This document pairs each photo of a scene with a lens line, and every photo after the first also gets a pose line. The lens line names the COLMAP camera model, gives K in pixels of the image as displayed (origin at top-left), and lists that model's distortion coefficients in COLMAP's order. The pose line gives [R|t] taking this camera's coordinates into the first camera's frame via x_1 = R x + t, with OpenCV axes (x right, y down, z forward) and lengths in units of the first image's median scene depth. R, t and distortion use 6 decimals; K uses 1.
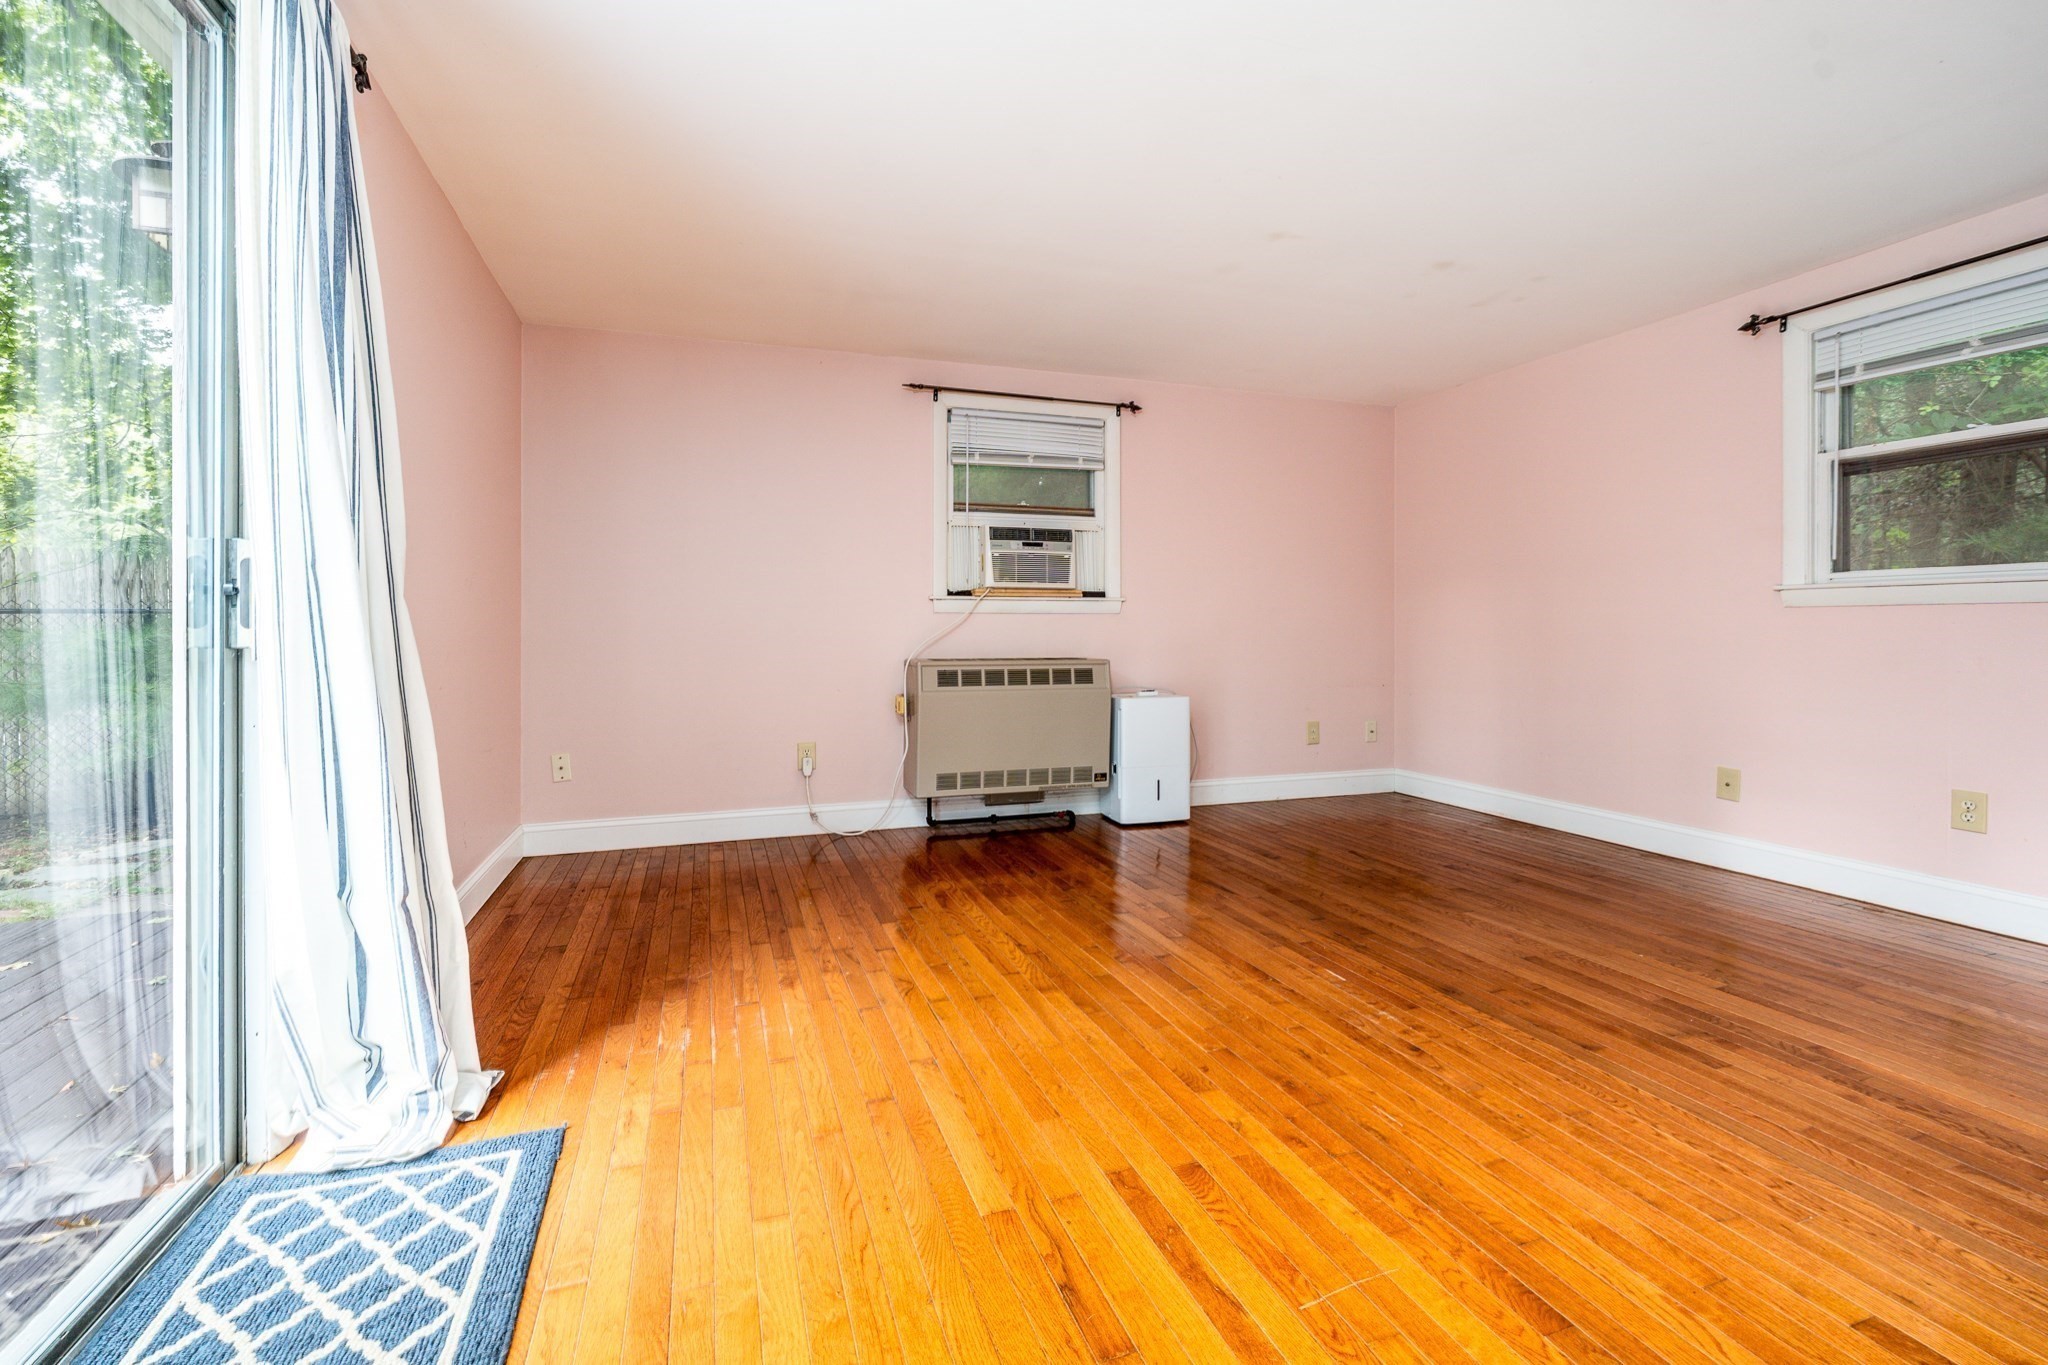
lens RADIAL K [[848.7, 0, 993.0], [0, 848.7, 625.1], [0, 0, 1]] dist [-0.000498, -0.000084]
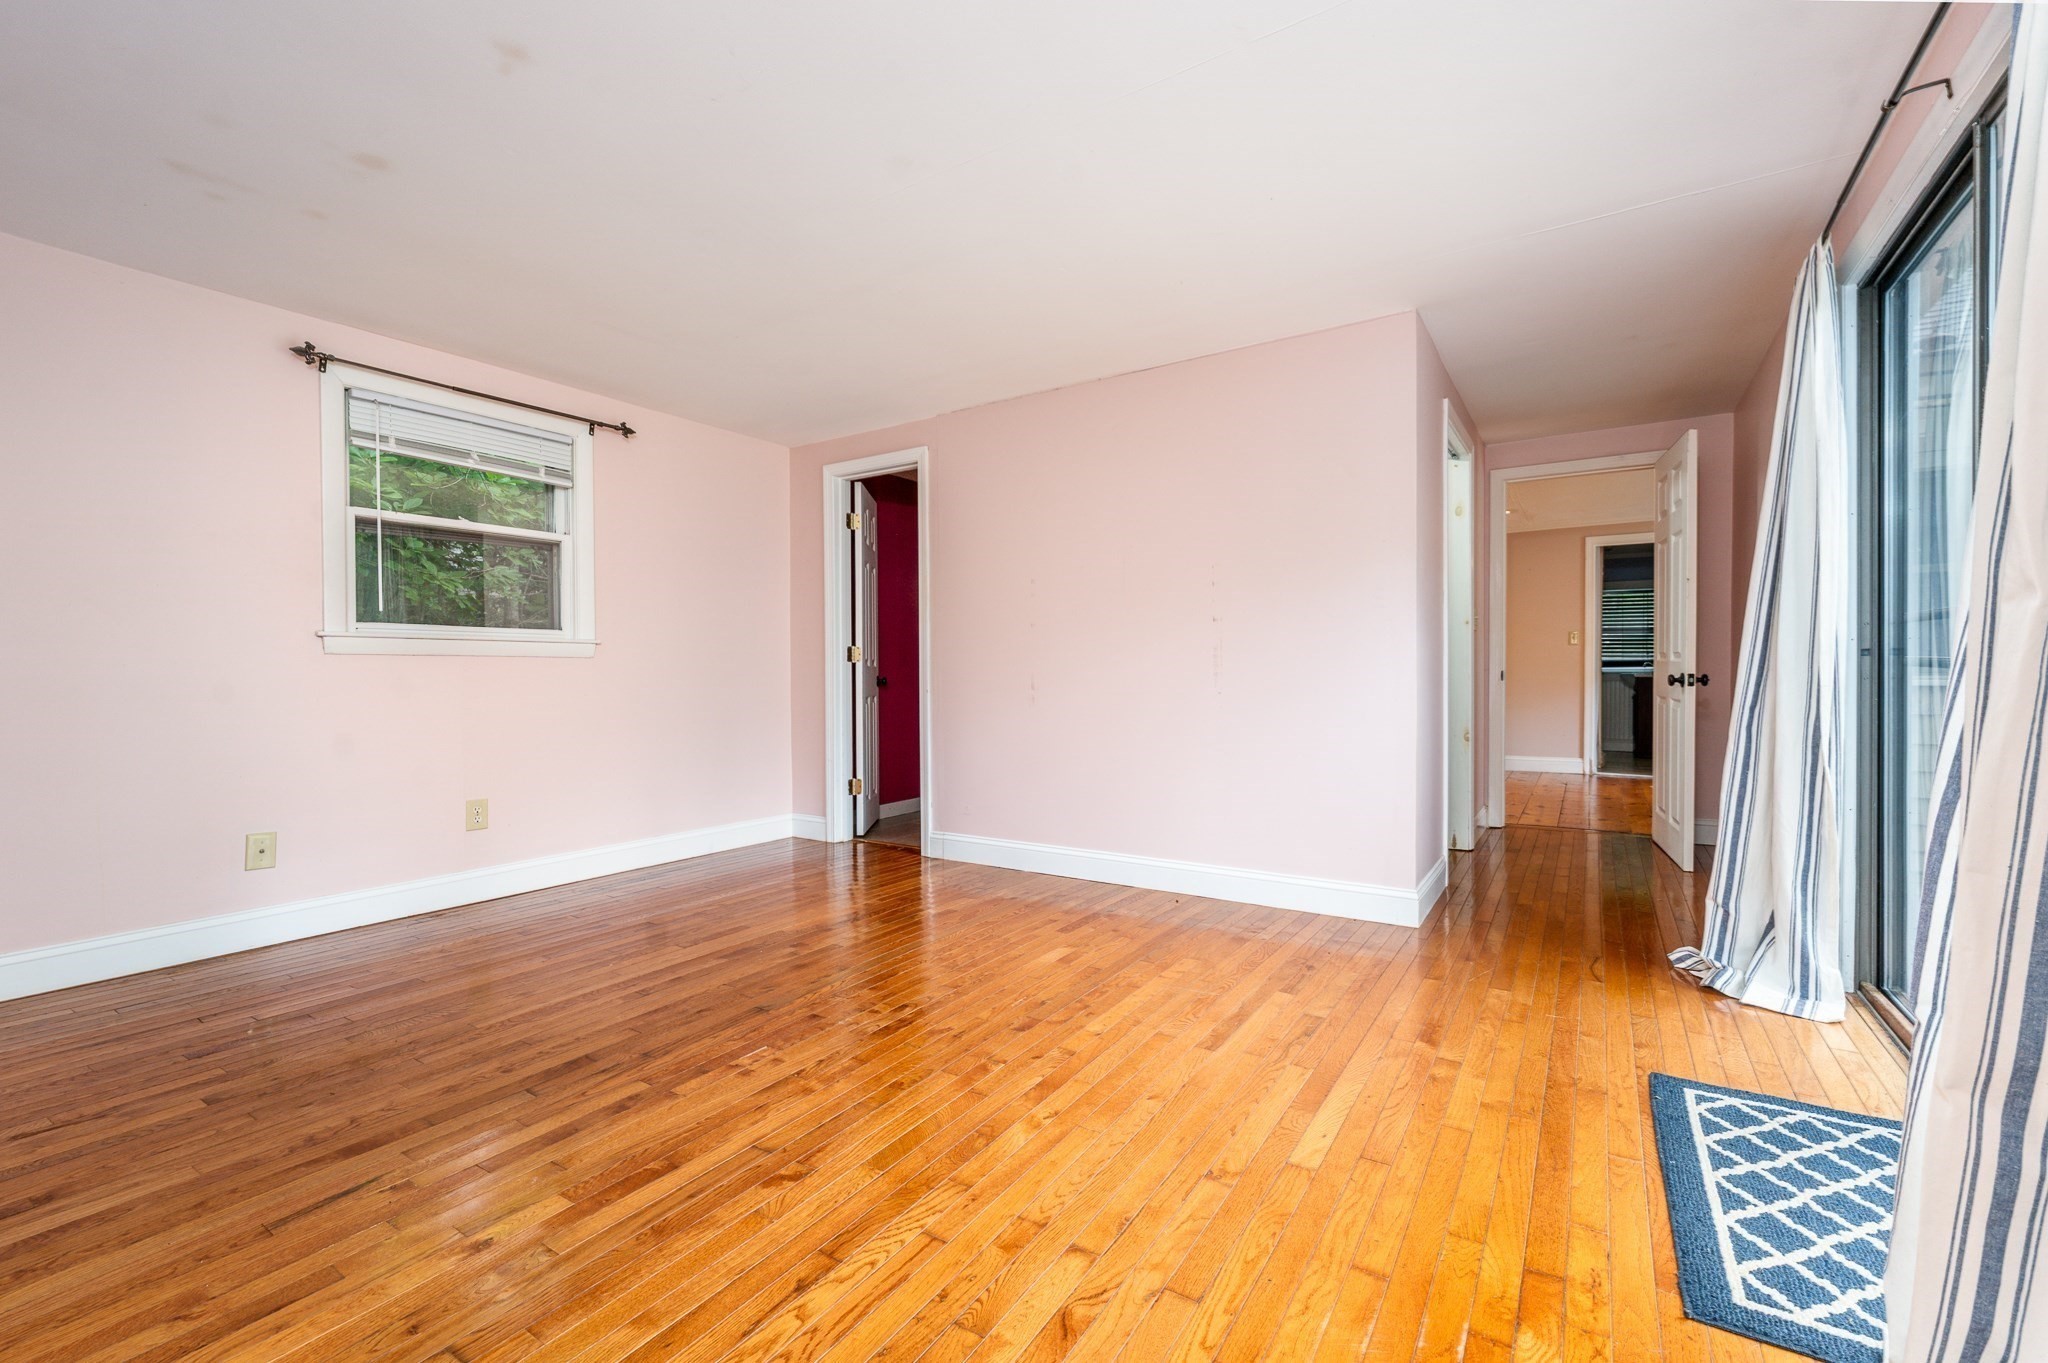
lens RADIAL K [[848.7, 0, 1066.2], [0, 848.7, 674.4], [0, 0, 1]] dist [-0.000498, -0.000084]
pose [[-0.630937, 0.001641, 0.775832, -0.487274], [0.003391, 0.999994, 0.000644, 0.007719], [-0.775827, 0.003037, -0.630939, 1.249766]]
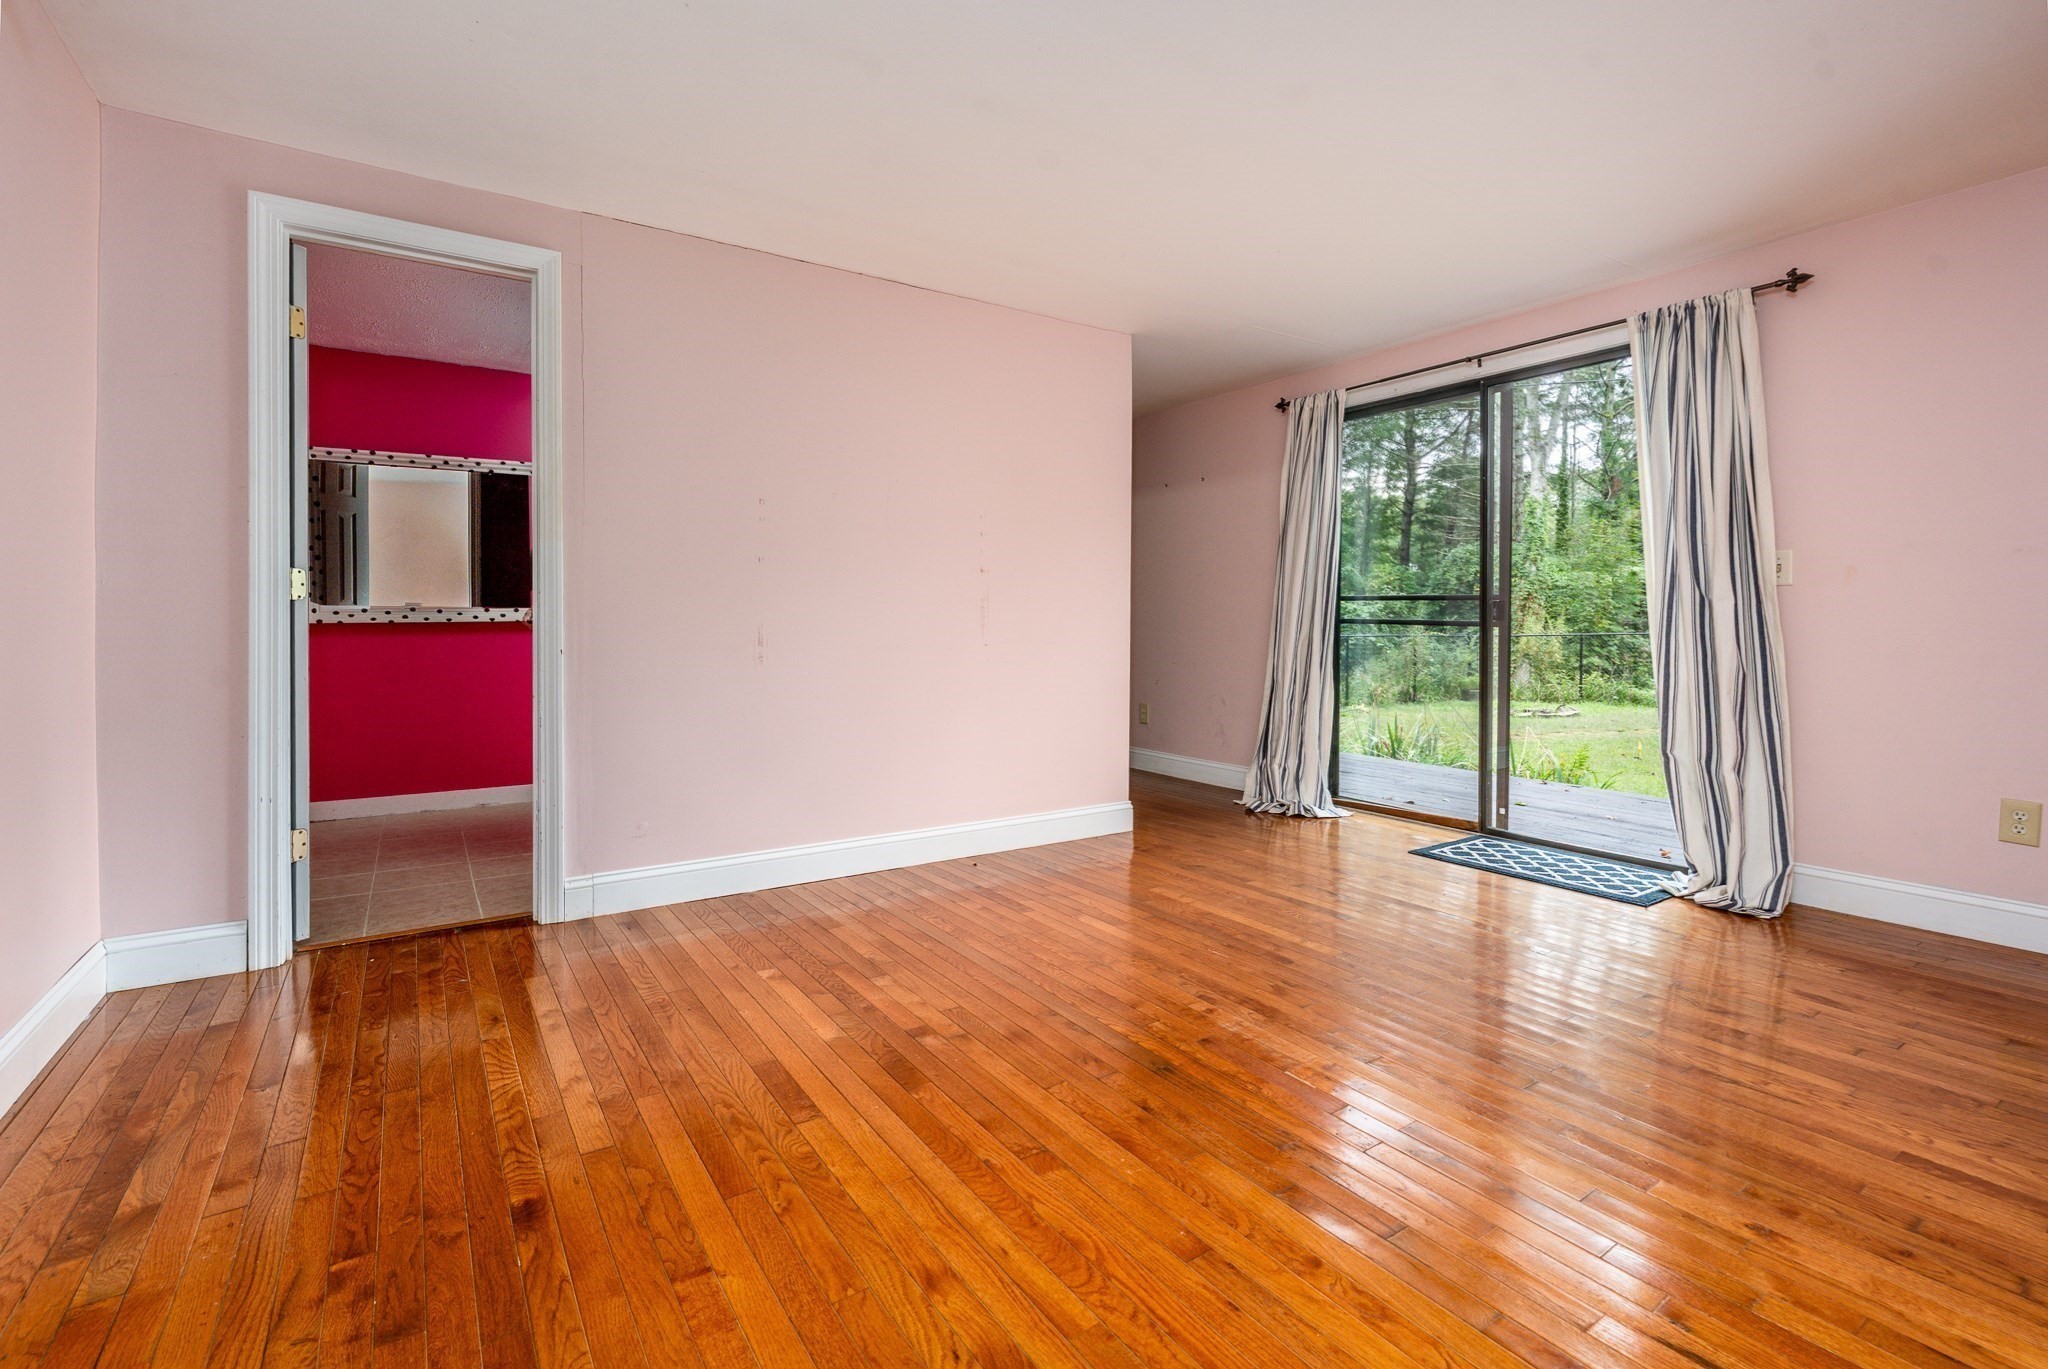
lens RADIAL K [[927.0, 0, 997.5], [0, 927.0, 626.6], [0, 0, 1]] dist [0.003165, -0.001943]
pose [[-0.968946, 0.000402, -0.247273, 0.824140], [0.000507, 1.000000, -0.000361, 0.011162], [0.247273, -0.000475, -0.968946, 1.646434]]
